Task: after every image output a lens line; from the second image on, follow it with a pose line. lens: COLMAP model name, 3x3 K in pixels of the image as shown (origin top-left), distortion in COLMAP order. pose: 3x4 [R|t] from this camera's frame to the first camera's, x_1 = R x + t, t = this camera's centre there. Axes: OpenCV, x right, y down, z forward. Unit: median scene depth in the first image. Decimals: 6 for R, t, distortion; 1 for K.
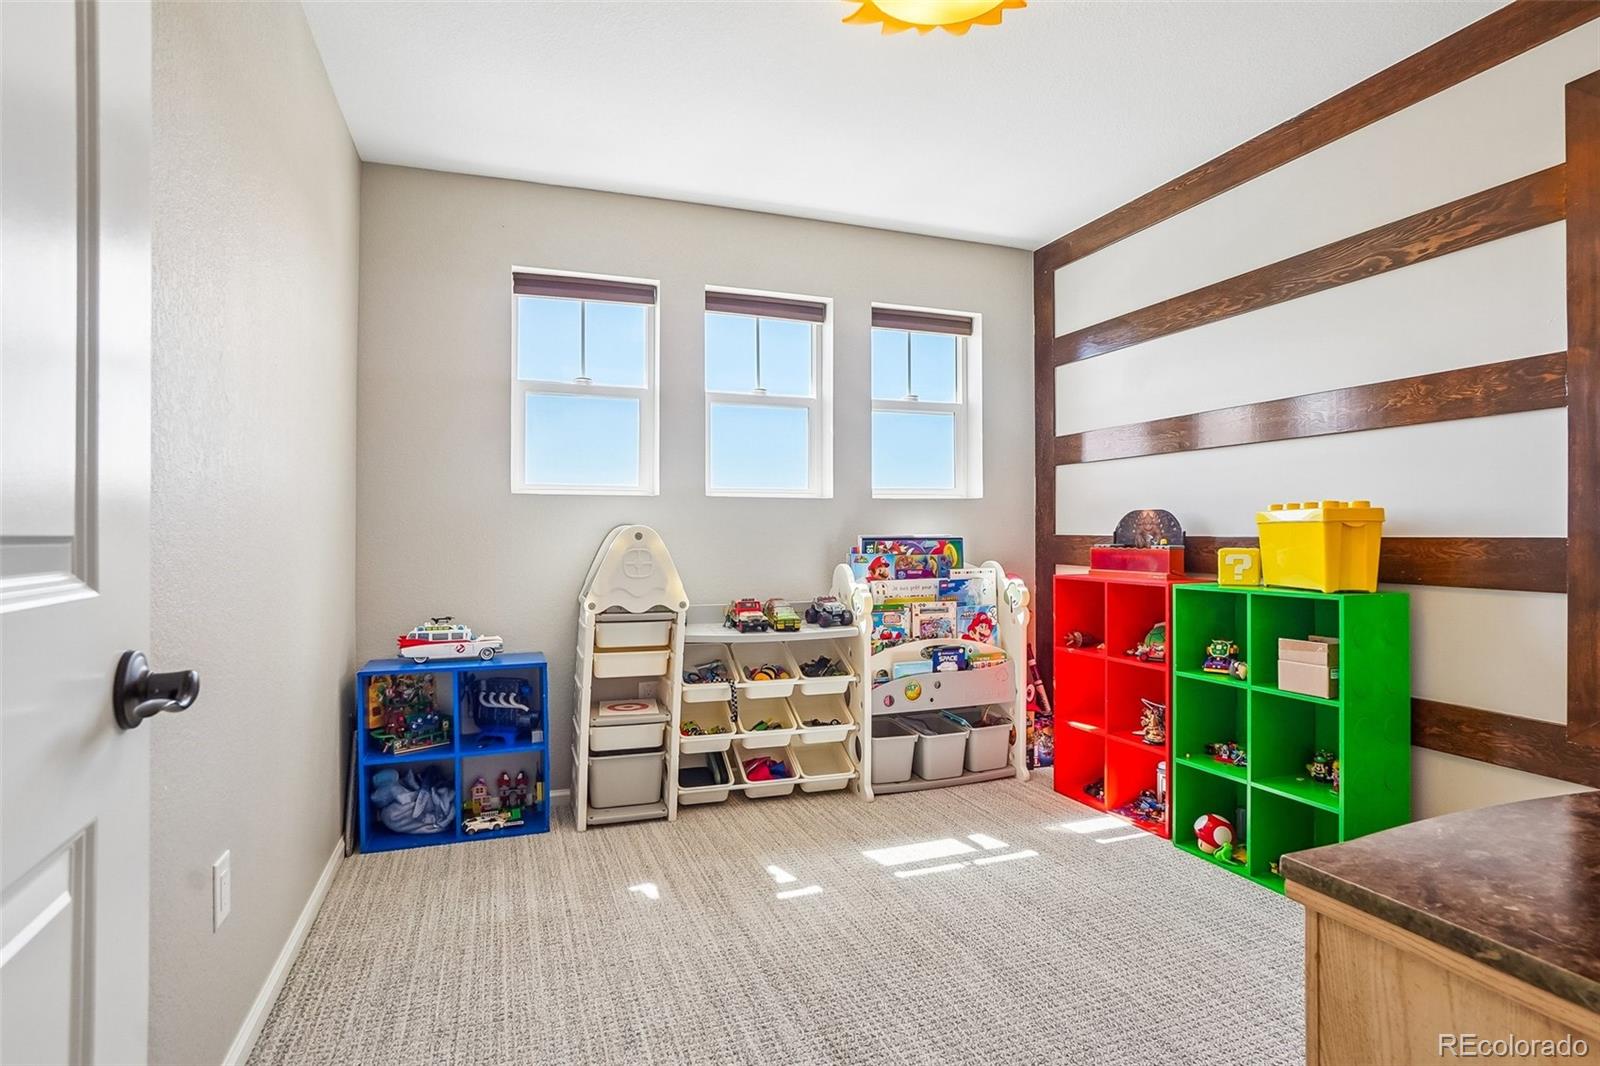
lens RADIAL K [[822.1, 0, 801.8], [0, 822.1, 516.8], [0, 0, 1]] dist [-0.043204, 0.022343]
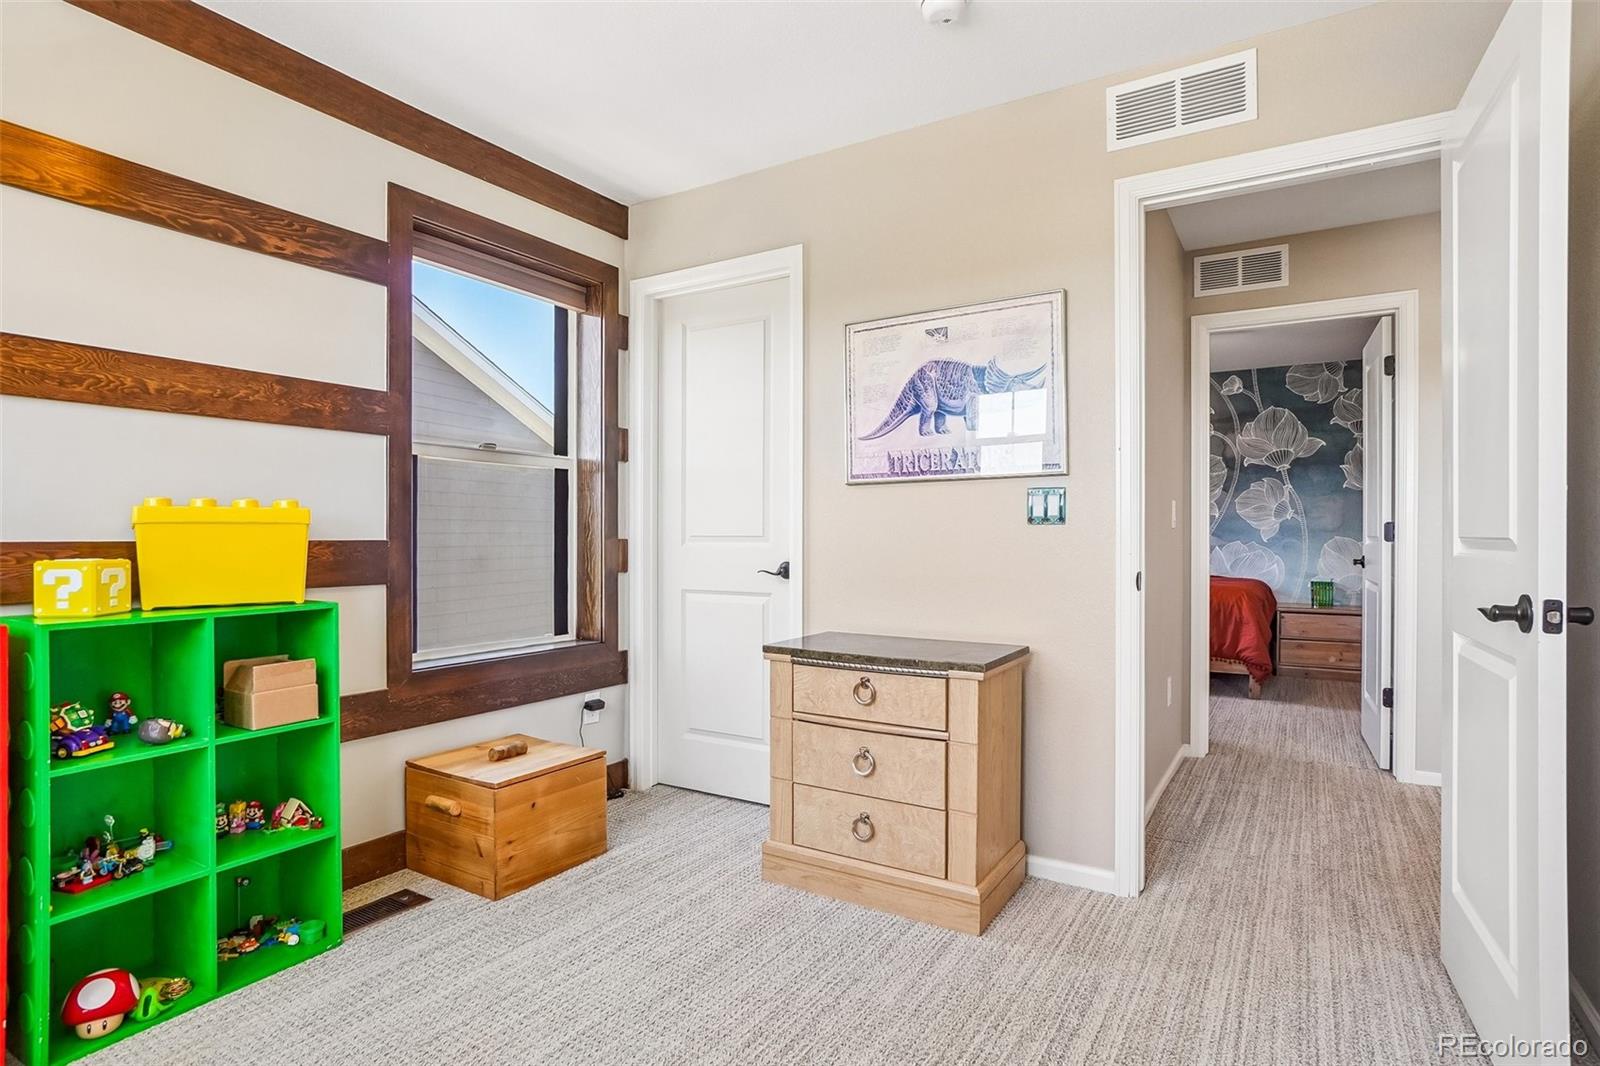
lens RADIAL K [[826.4, 0, 800.0], [0, 826.4, 533.0], [0, 0, 1]] dist [-0.027929, 0.000063]
pose [[-0.626871, 0.004062, 0.779113, -0.390513], [-0.013044, 0.999792, -0.015708, 0.022947], [-0.779014, -0.020009, -0.626687, 1.111185]]
